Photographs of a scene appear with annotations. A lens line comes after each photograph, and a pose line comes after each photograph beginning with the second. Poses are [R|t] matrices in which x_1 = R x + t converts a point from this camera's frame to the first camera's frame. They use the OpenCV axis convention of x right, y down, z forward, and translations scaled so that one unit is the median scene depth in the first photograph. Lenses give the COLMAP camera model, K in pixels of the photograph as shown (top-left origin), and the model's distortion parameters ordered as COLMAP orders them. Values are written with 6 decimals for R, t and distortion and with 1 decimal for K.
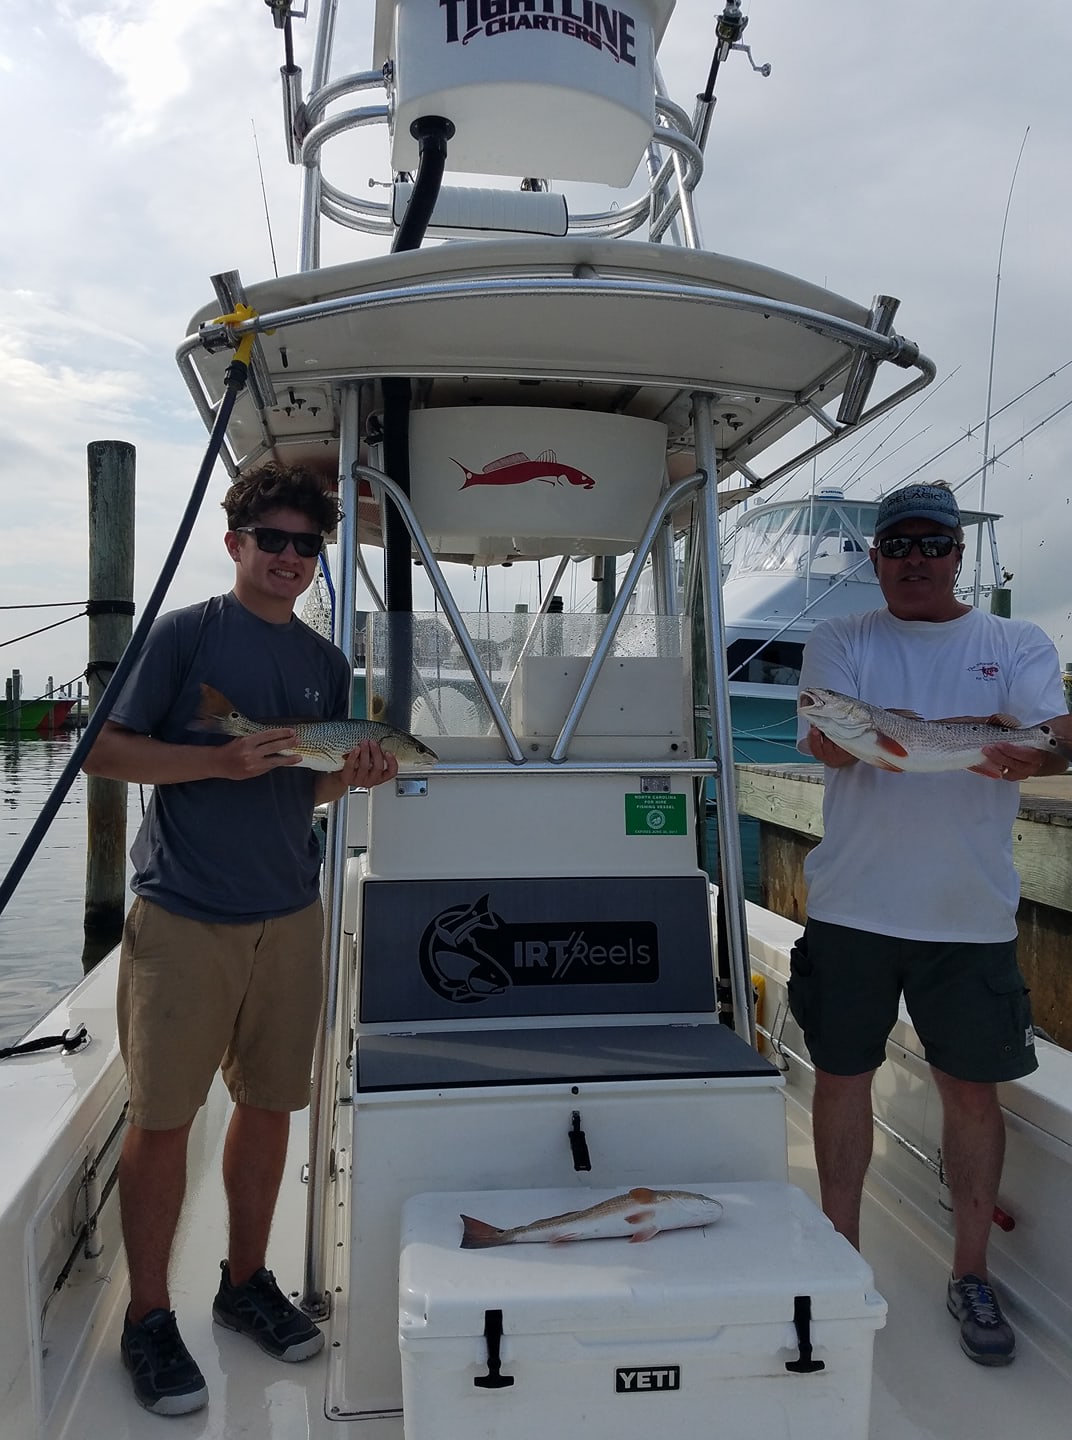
lens RADIAL K [[1023.9, 0, 536.0], [0, 1023.9, 720.0], [0, 0, 1]] dist [0.219818, -0.216451]
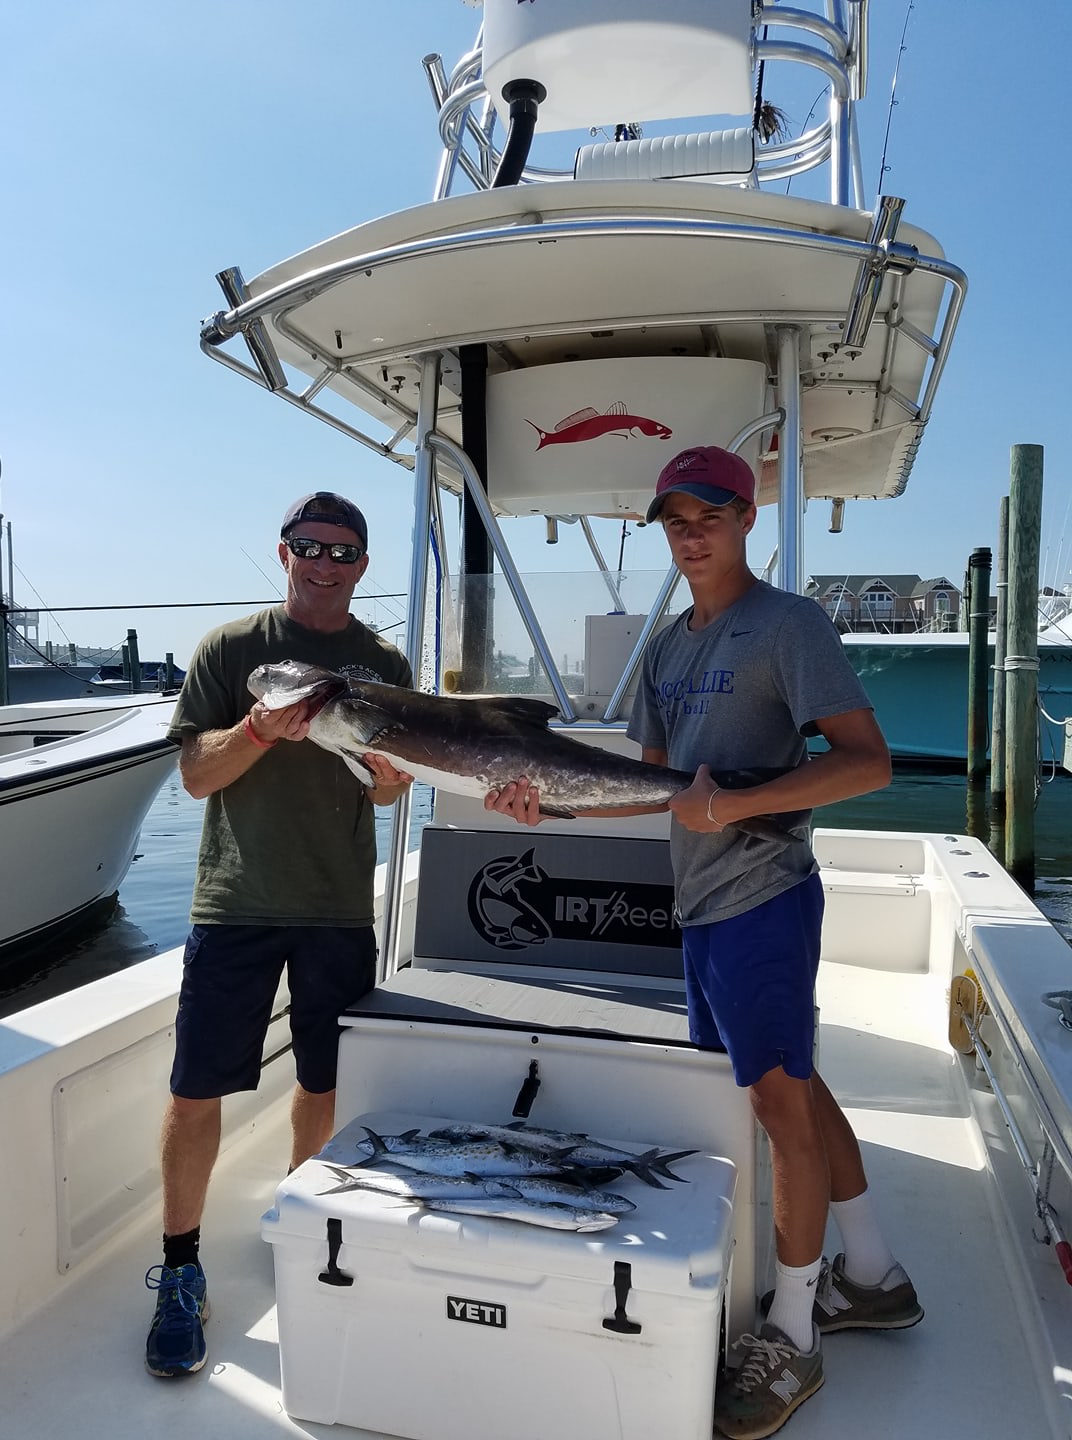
lens RADIAL K [[1023.9, 0, 536.0], [0, 1023.9, 720.0], [0, 0, 1]] dist [0.219818, -0.216451]
pose [[0.936981, 0.022256, -0.348672, 0.308206], [-0.009313, 0.999205, 0.038754, 0.001568], [0.349257, -0.033064, 0.936443, 0.045097]]
